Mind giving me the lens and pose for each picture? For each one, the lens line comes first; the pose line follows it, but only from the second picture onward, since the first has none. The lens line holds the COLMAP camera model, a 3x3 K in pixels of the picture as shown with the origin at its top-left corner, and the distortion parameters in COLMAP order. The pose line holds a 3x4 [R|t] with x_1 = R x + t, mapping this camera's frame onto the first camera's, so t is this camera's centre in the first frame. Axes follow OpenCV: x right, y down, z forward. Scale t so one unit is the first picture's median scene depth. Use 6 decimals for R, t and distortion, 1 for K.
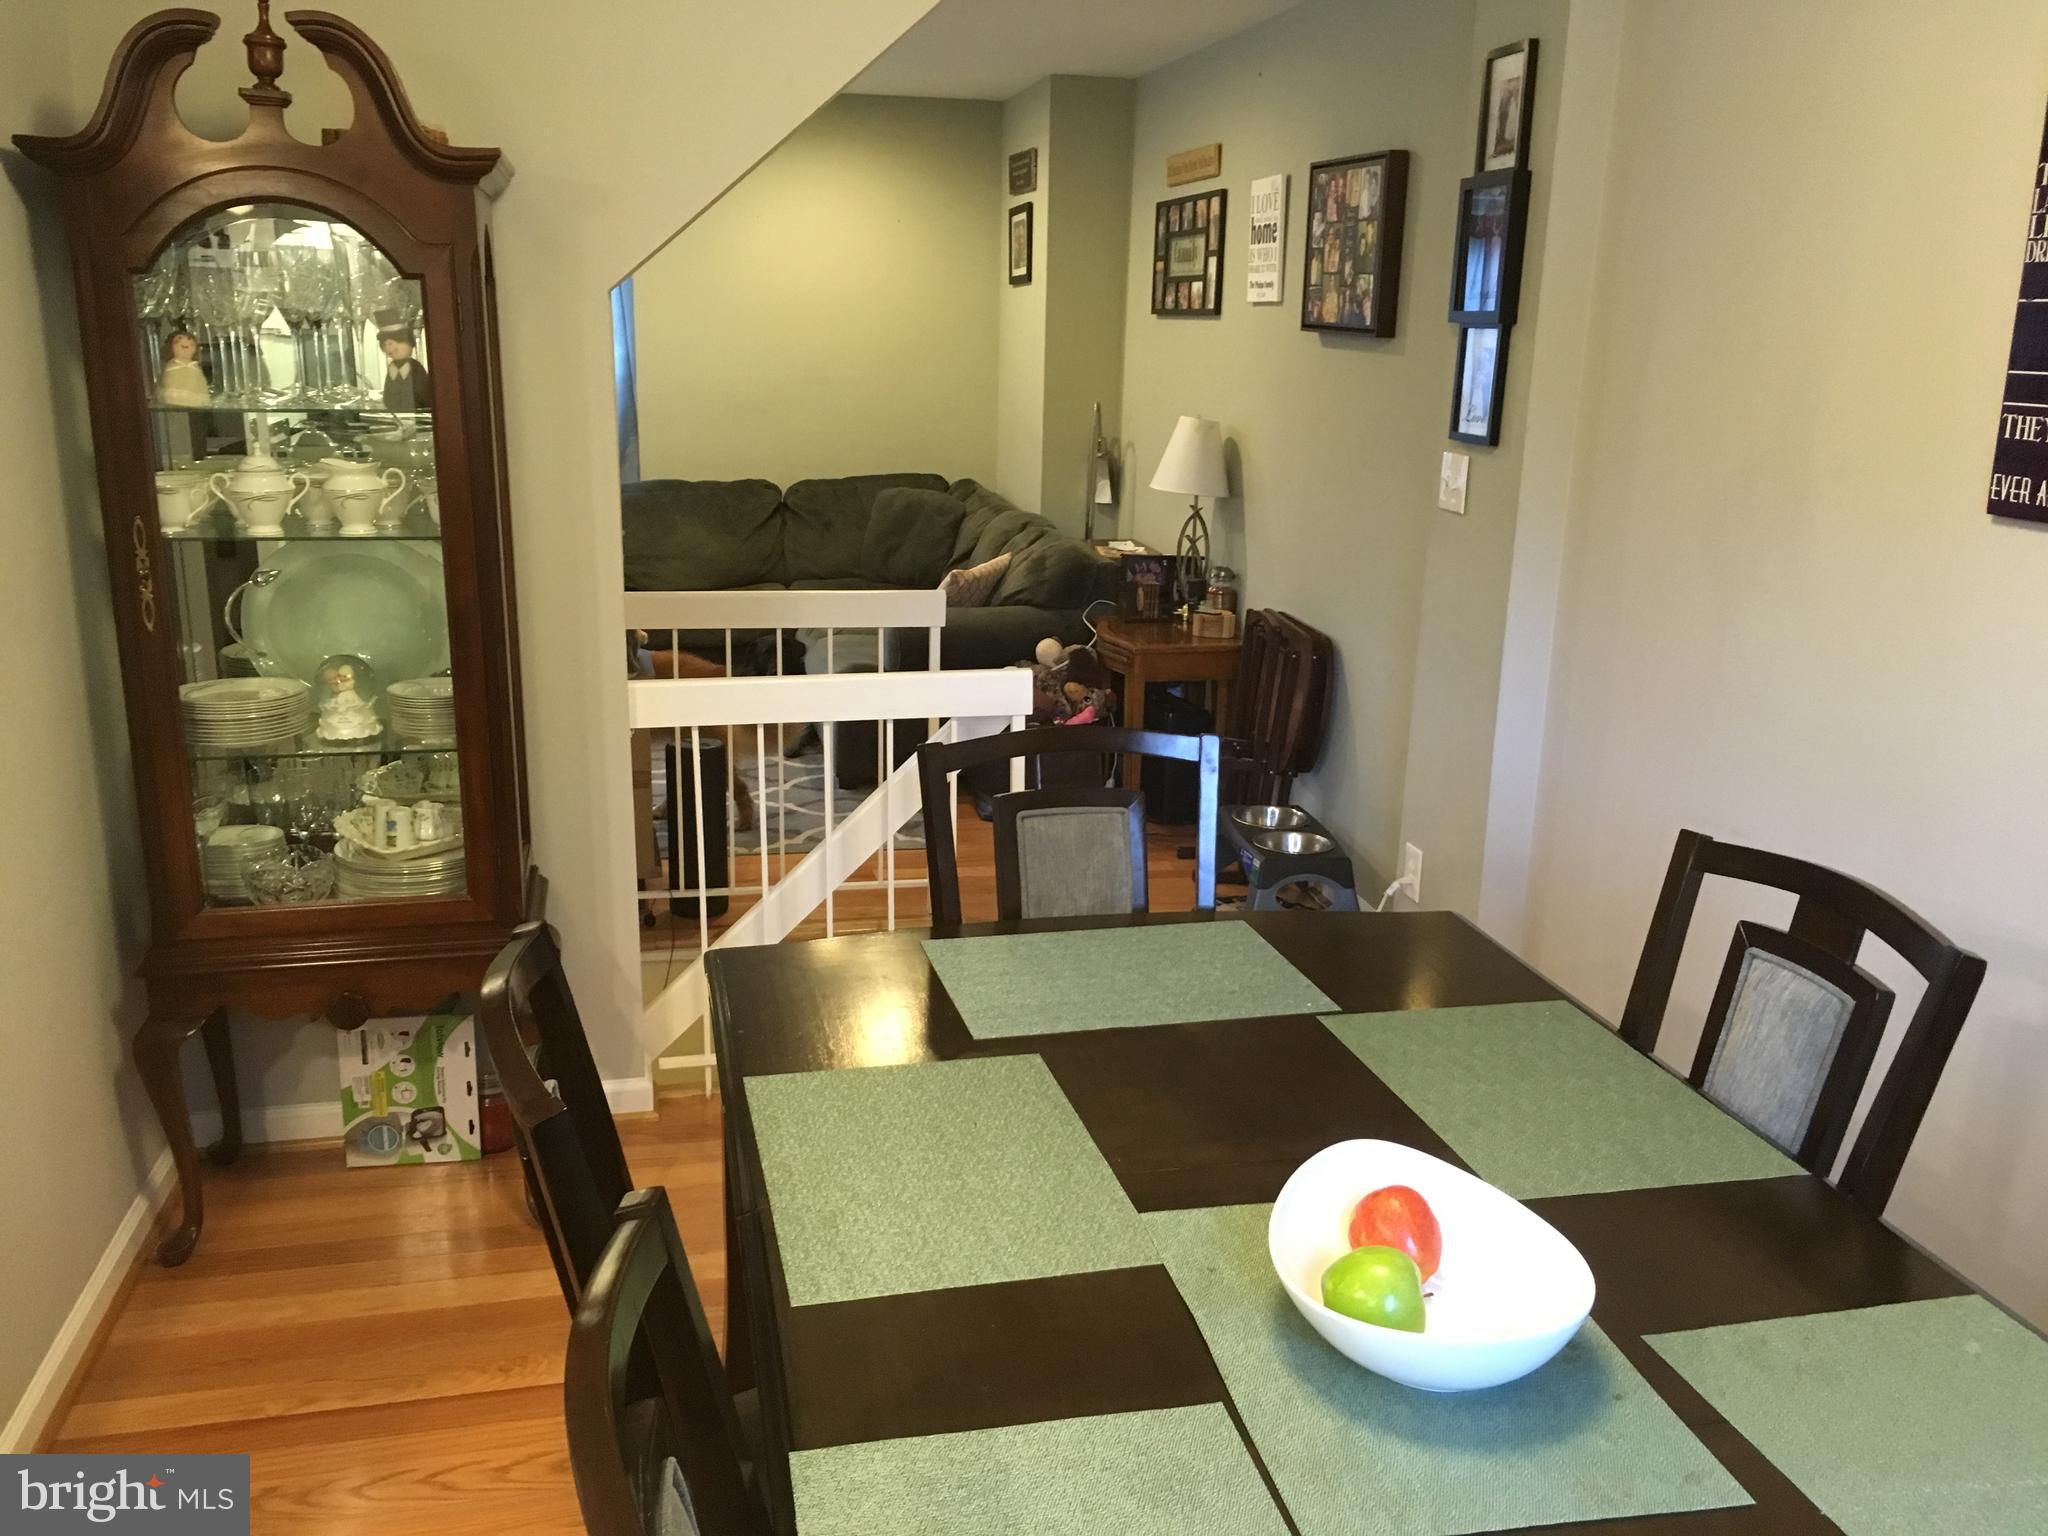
lens RADIAL K [[1731.8, 0, 1023.8], [0, 1731.8, 776.1], [0, 0, 1]] dist [0.063388, -0.077951]
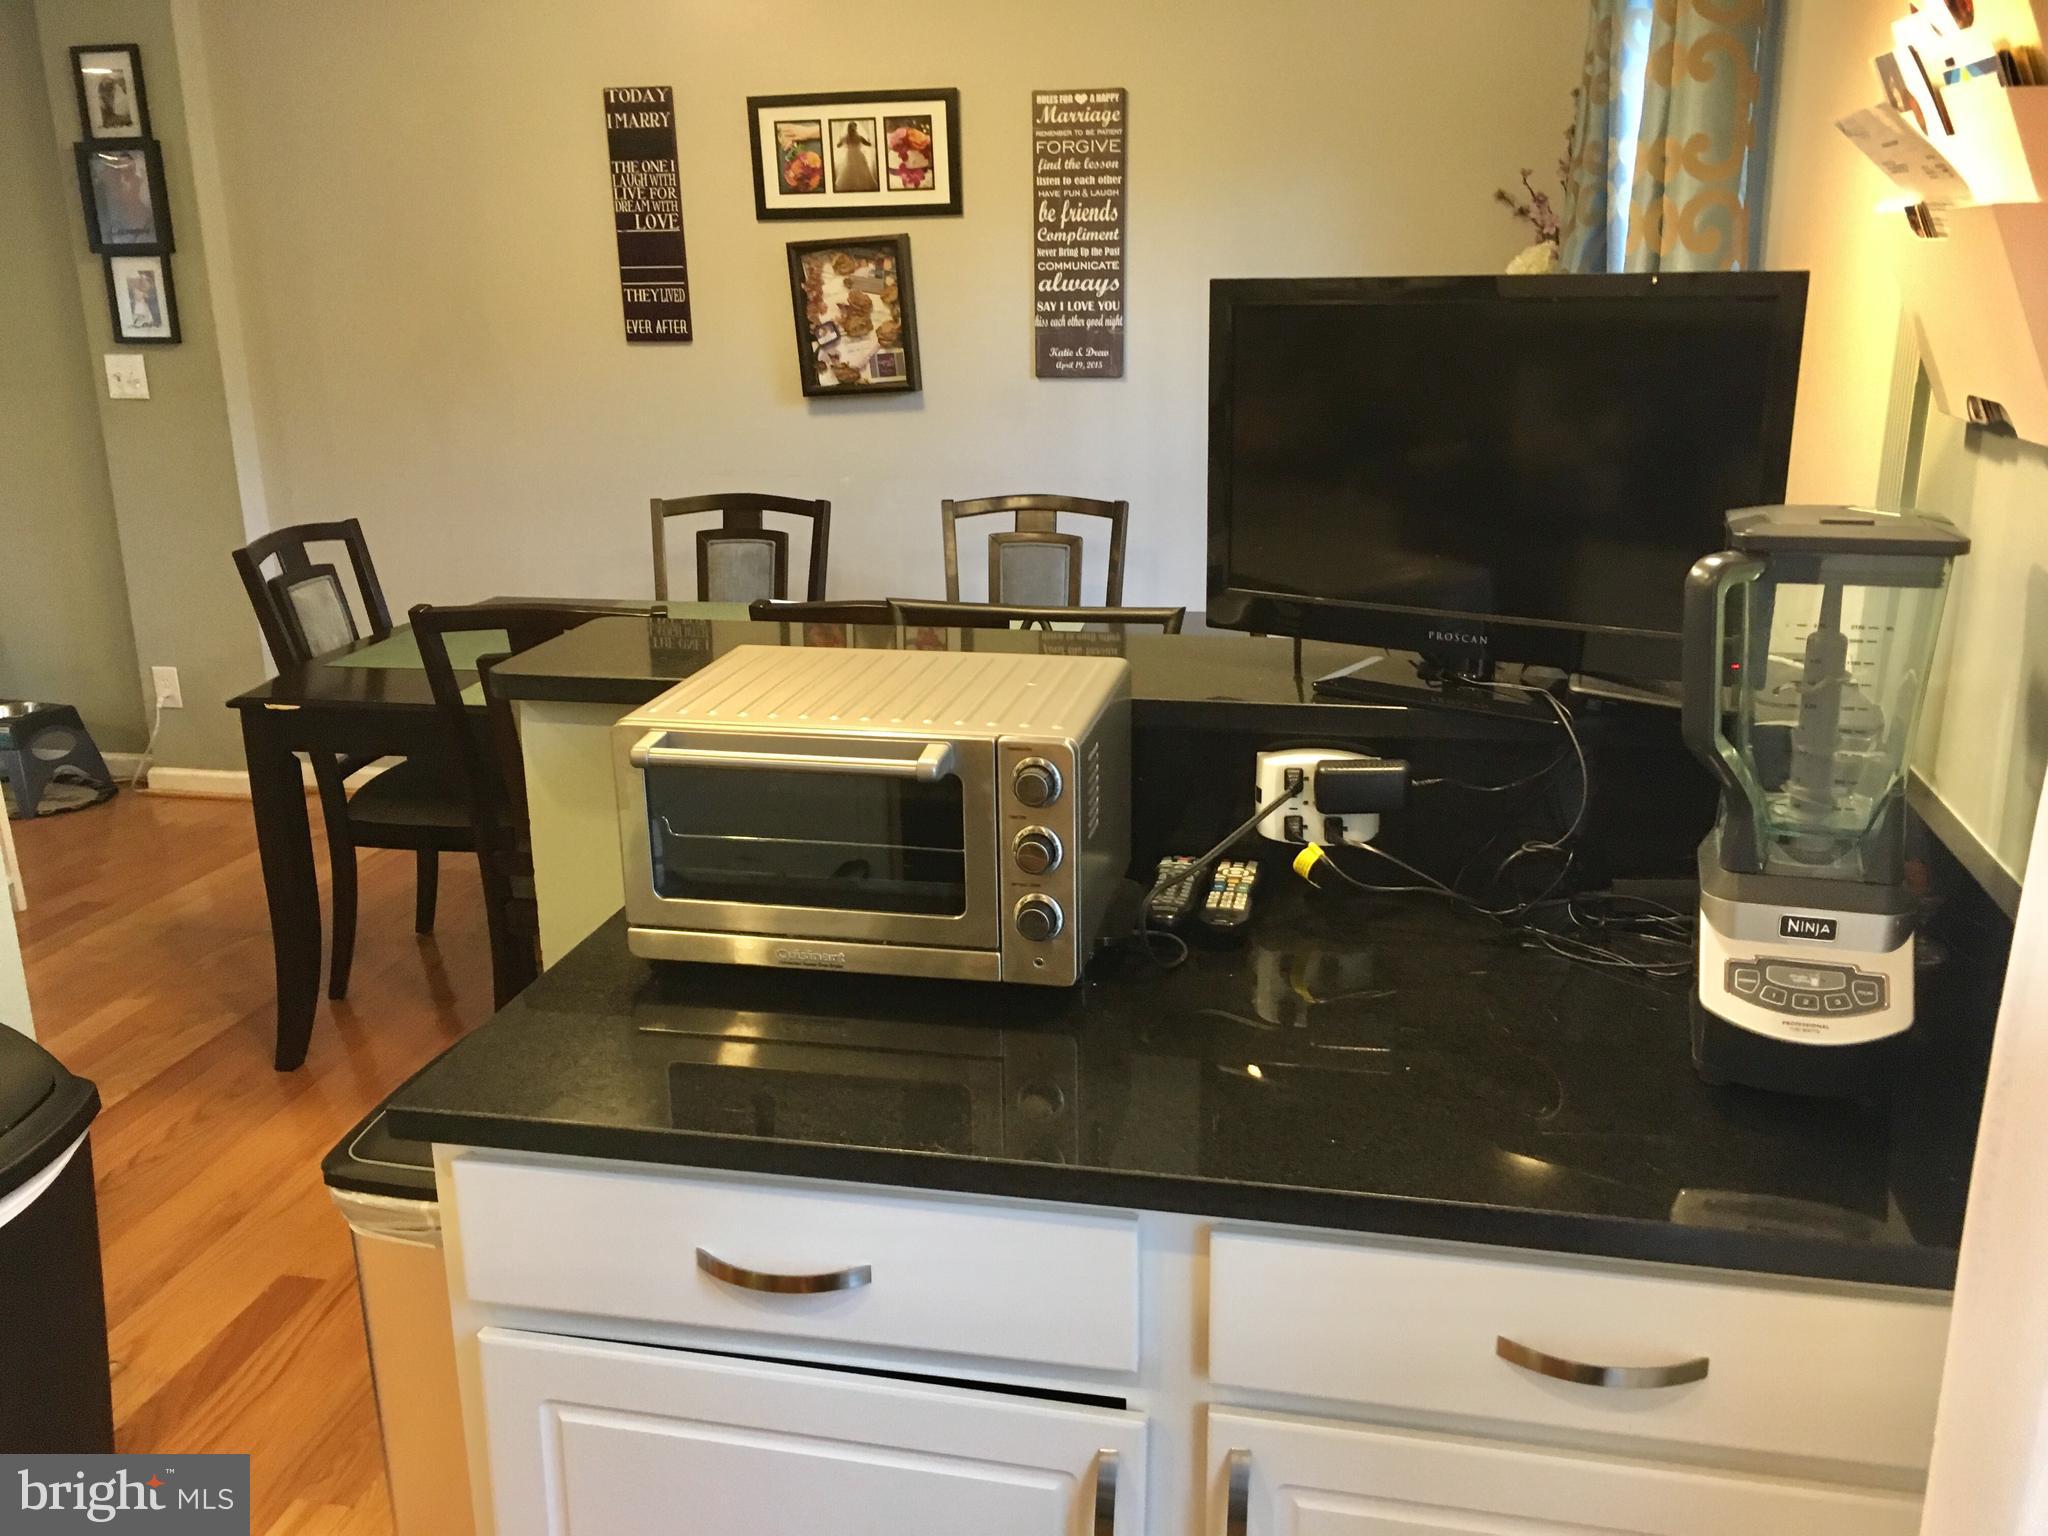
lens RADIAL K [[1731.8, 0, 1023.9], [0, 1731.8, 762.9], [0, 0, 1]] dist [0.063388, -0.077951]
pose [[0.419980, -0.288839, 0.860342, -1.109052], [0.256288, 0.947161, 0.192878, 0.037009], [-0.870593, 0.139490, 0.471815, -0.252289]]
